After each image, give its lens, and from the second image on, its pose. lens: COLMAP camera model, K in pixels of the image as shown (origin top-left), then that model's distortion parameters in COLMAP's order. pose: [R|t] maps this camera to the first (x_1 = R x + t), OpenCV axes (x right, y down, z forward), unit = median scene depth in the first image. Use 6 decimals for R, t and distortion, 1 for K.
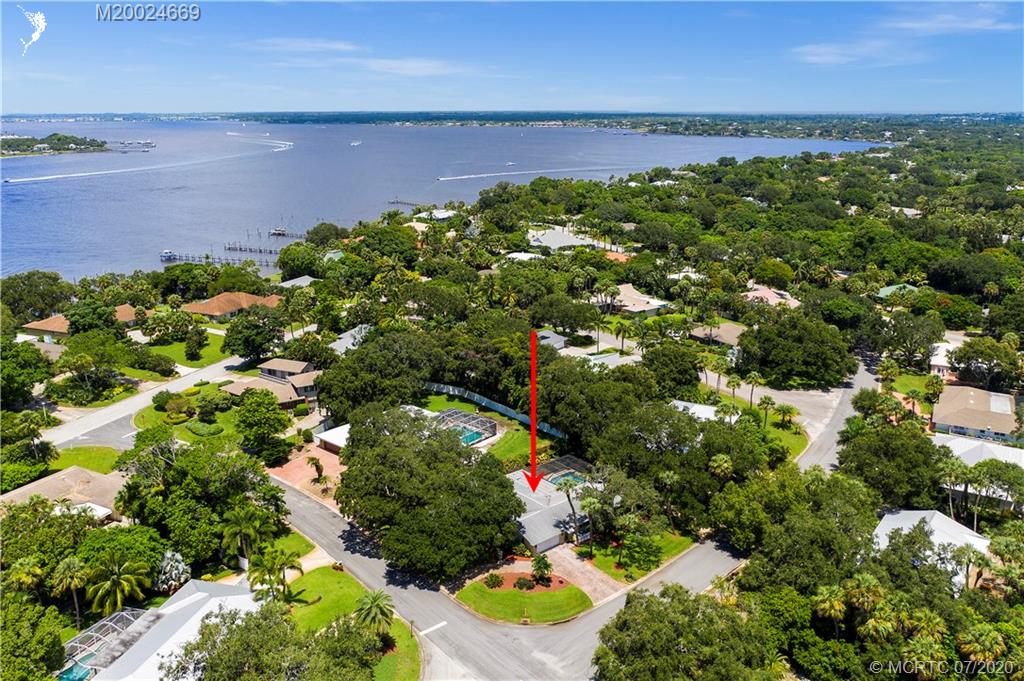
lens RADIAL K [[792.0, 0, 512.0], [0, 792.0, 340.5], [0, 0, 1]] dist [-0.009790, 0.000854]
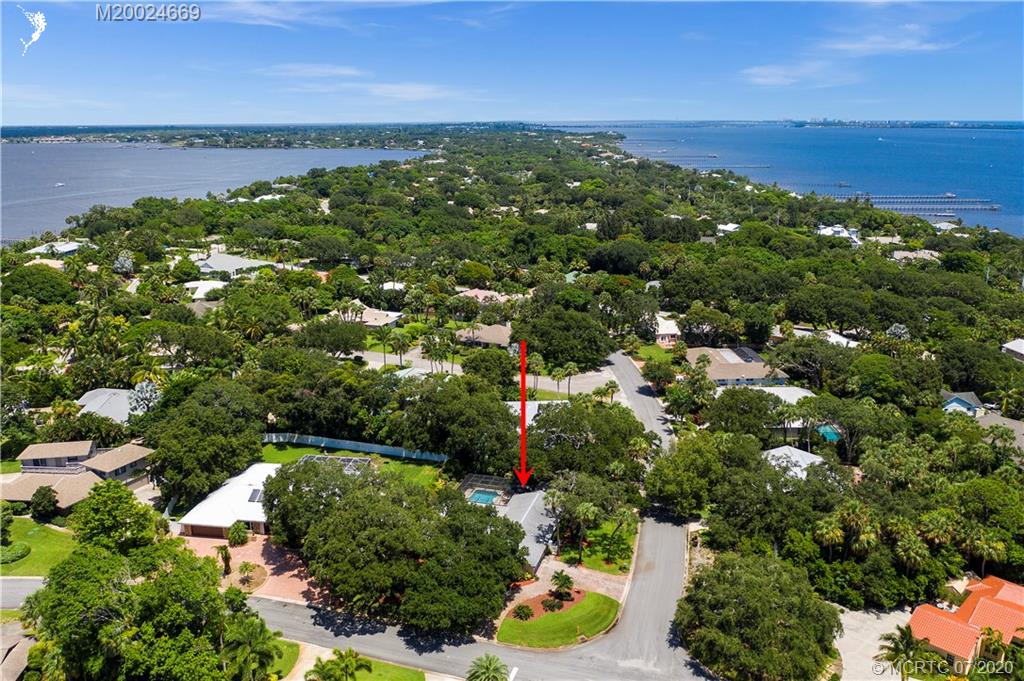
lens RADIAL K [[792.0, 0, 512.0], [0, 792.0, 340.5], [0, 0, 1]] dist [-0.009790, 0.000854]
pose [[0.852489, -0.144417, 0.502401, -0.183460], [0.151255, 0.988115, 0.027383, -0.018986], [-0.500385, 0.052647, 0.864201, 0.064488]]
